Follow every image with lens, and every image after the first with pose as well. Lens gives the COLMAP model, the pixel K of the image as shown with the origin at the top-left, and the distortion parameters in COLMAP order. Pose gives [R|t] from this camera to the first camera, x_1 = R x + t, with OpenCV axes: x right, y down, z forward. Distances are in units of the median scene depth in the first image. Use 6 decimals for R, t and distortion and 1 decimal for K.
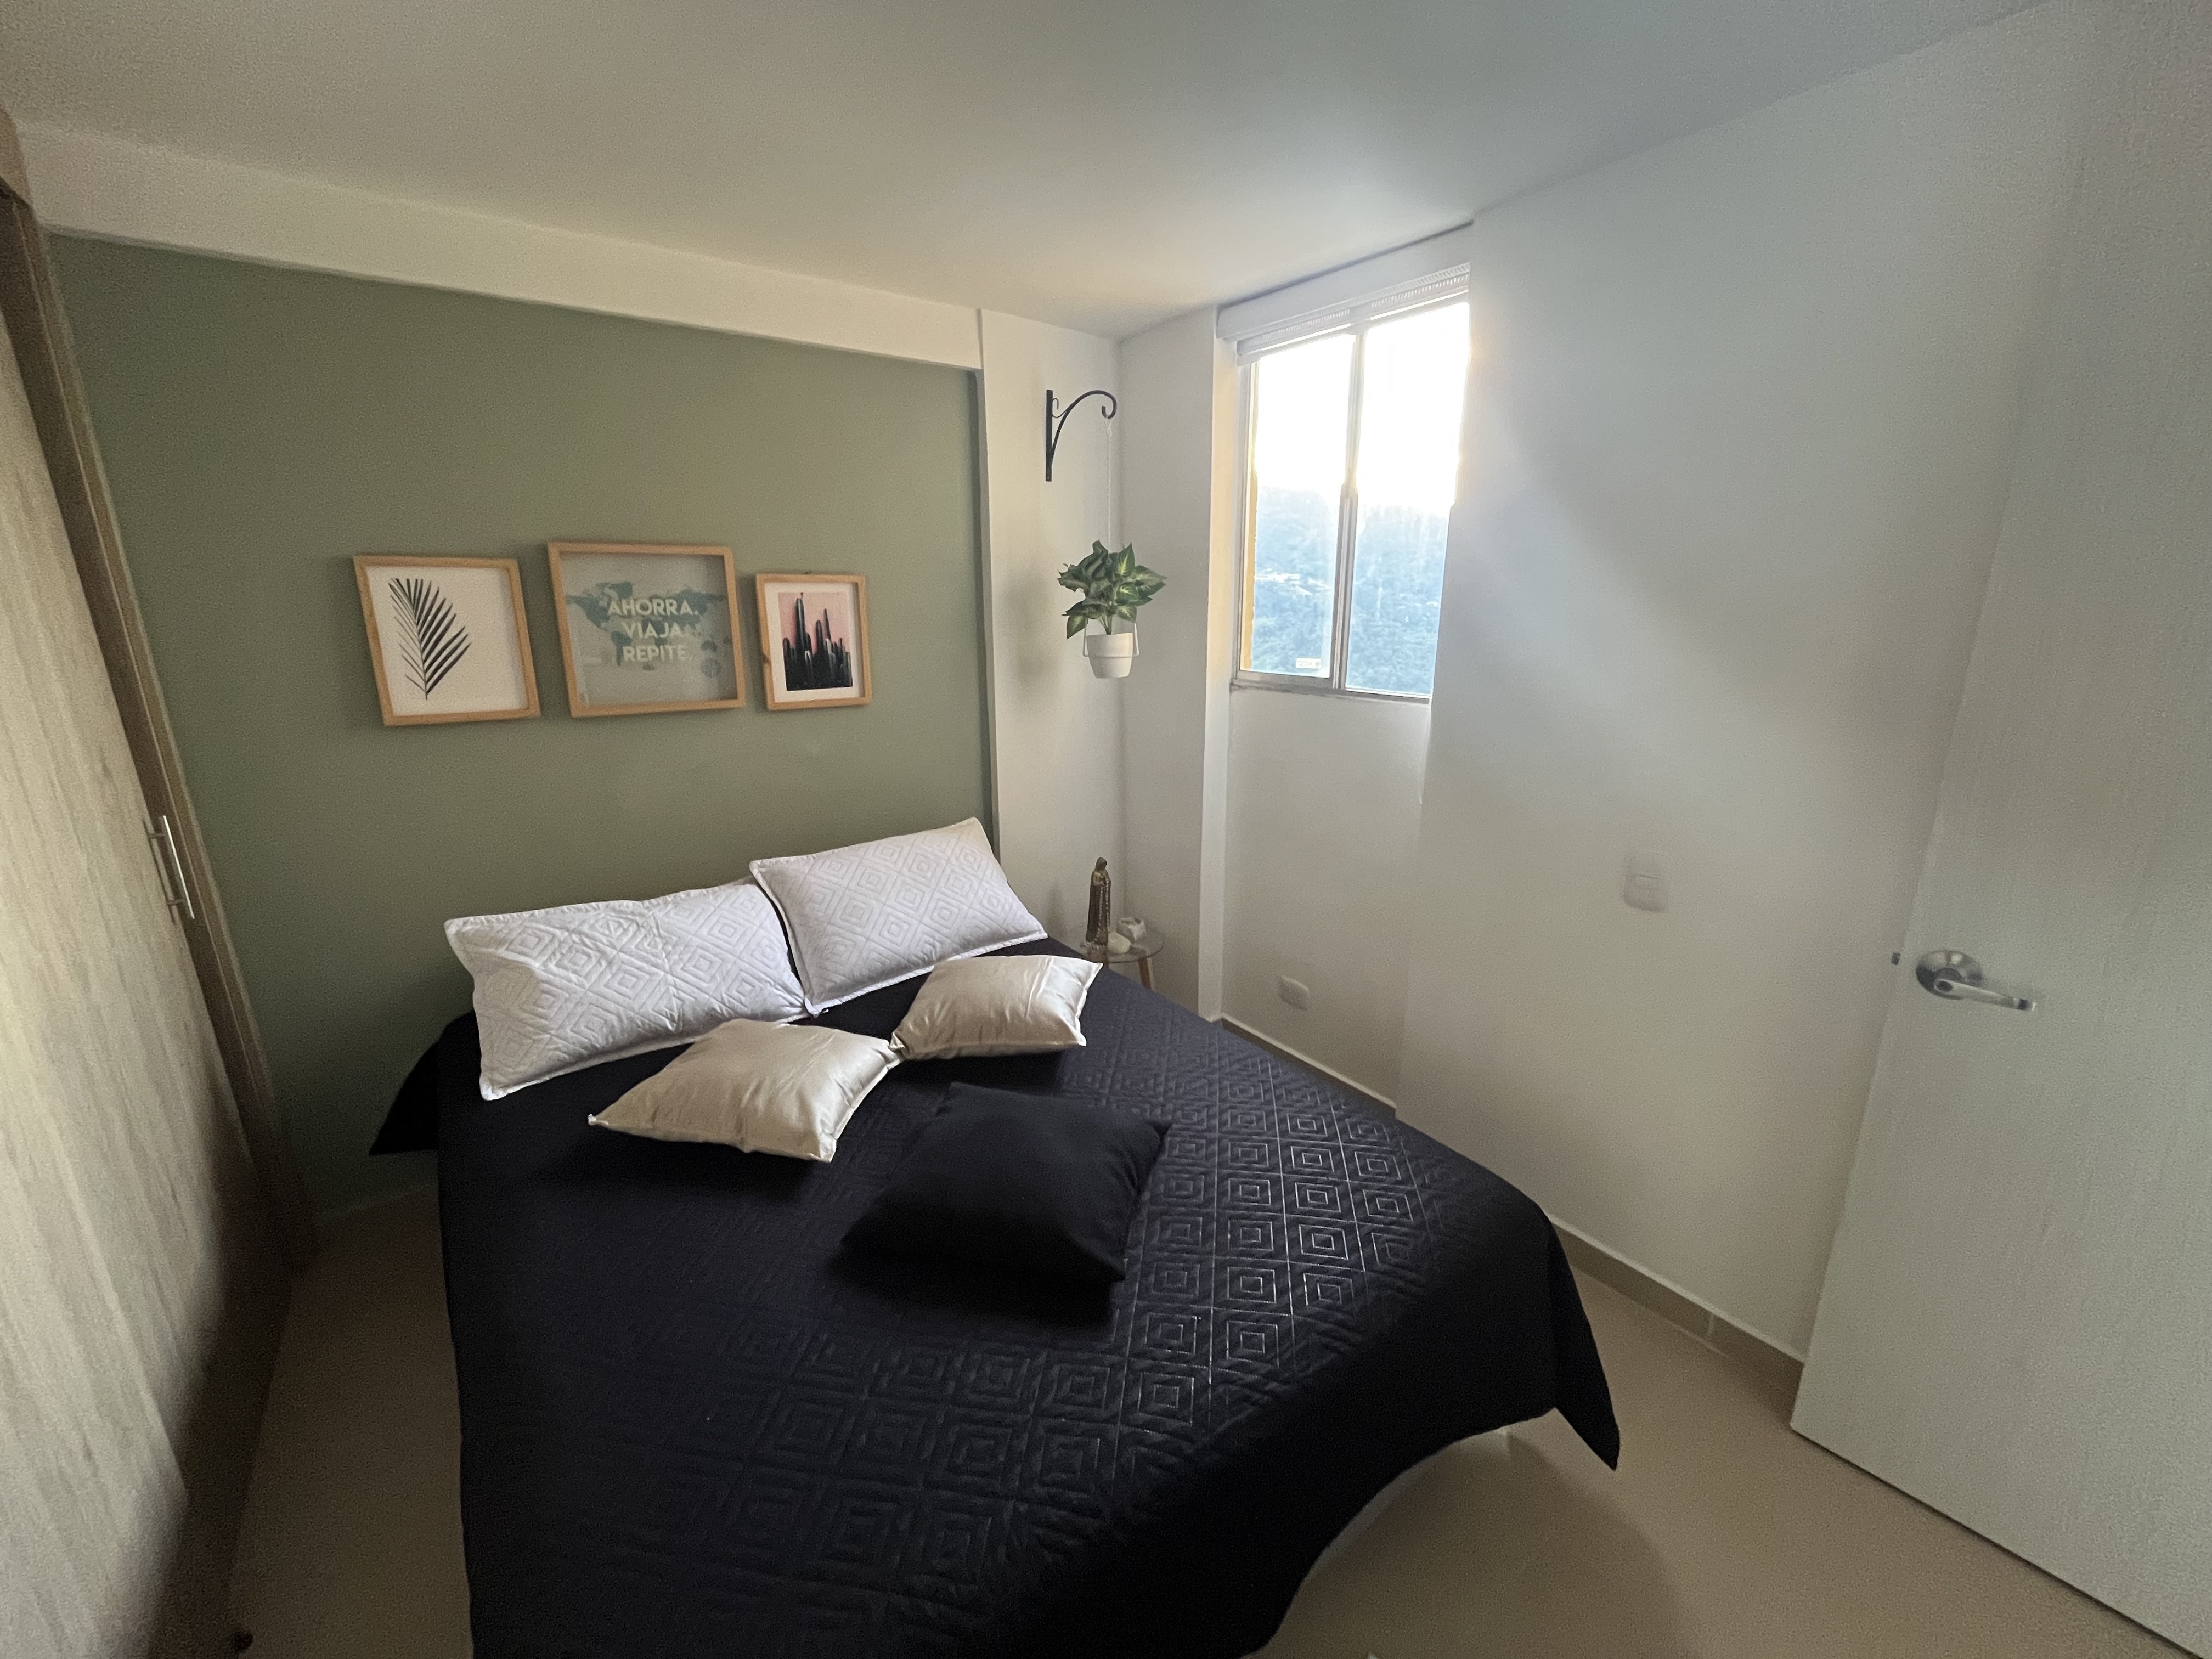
lens RADIAL K [[895.8, 0, 1114.0], [0, 895.8, 836.9], [0, 0, 1]] dist [-0.006845, -0.000035]
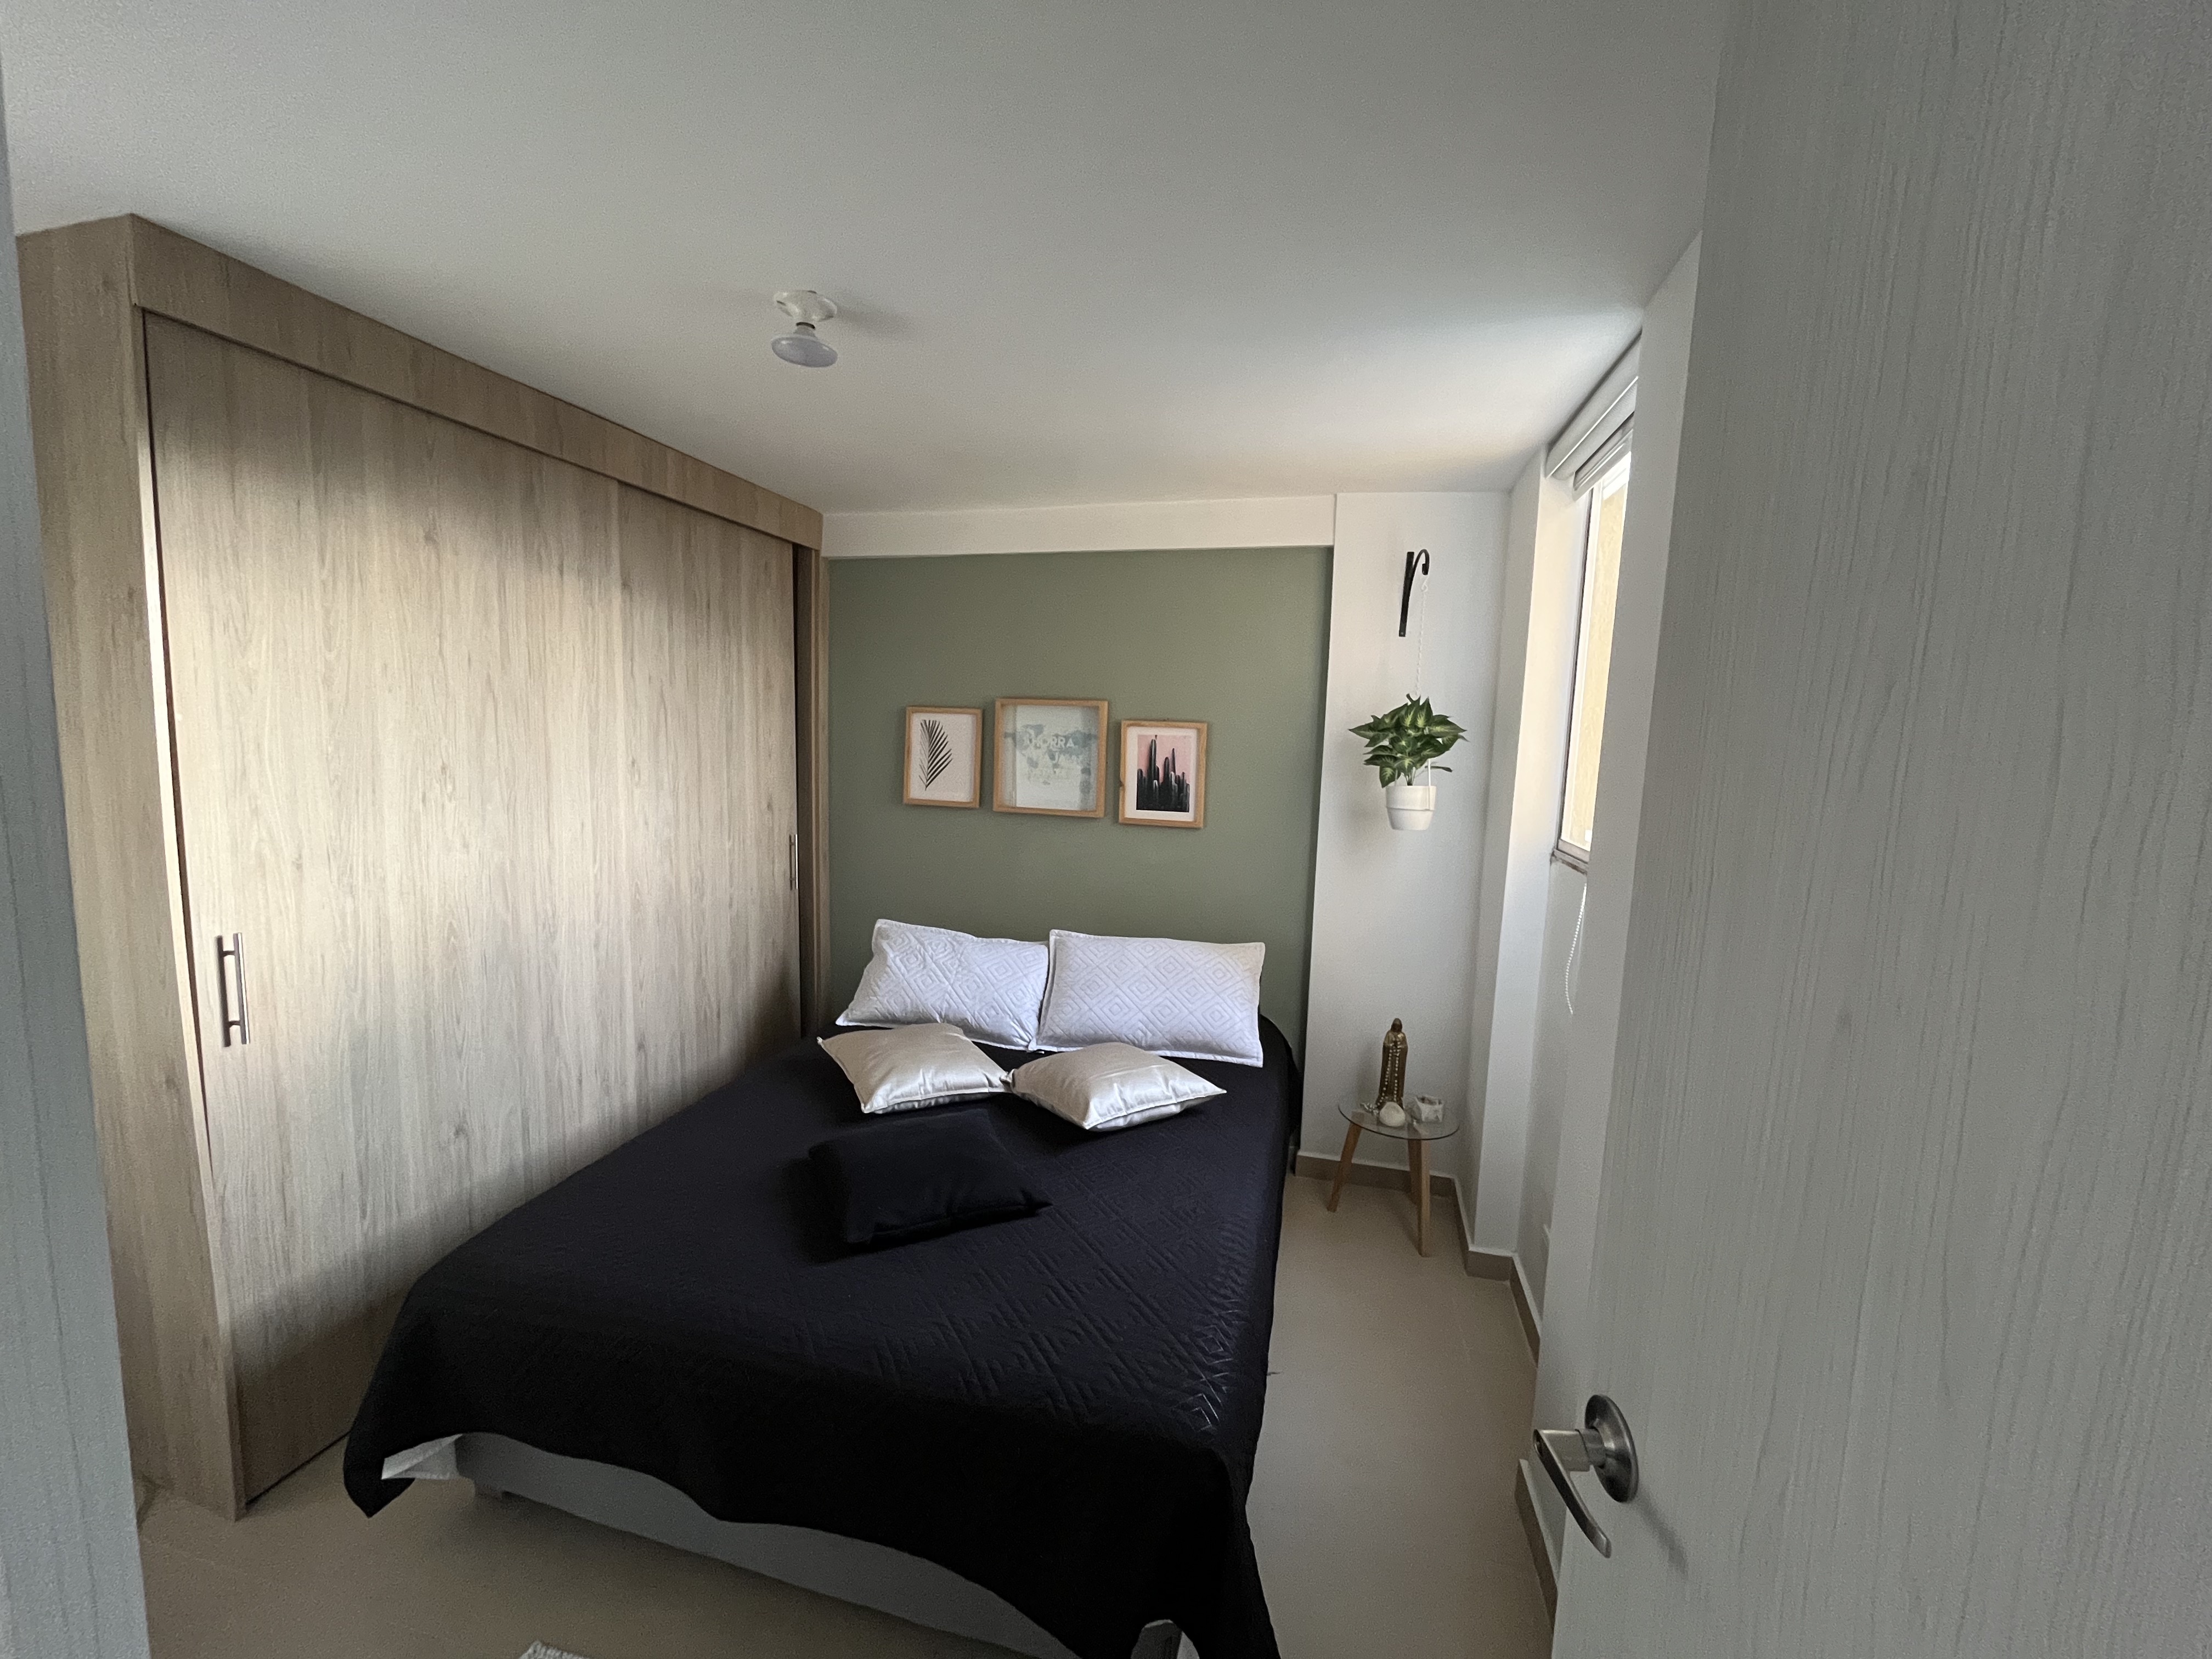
lens RADIAL K [[895.8, 0, 1089.6], [0, 895.8, 838.9], [0, 0, 1]] dist [-0.006845, -0.000035]
pose [[0.625543, 0.115101, -0.771653, 0.596928], [-0.231279, 0.971958, -0.042508, -0.055707], [0.745122, 0.205058, 0.634622, 0.157801]]
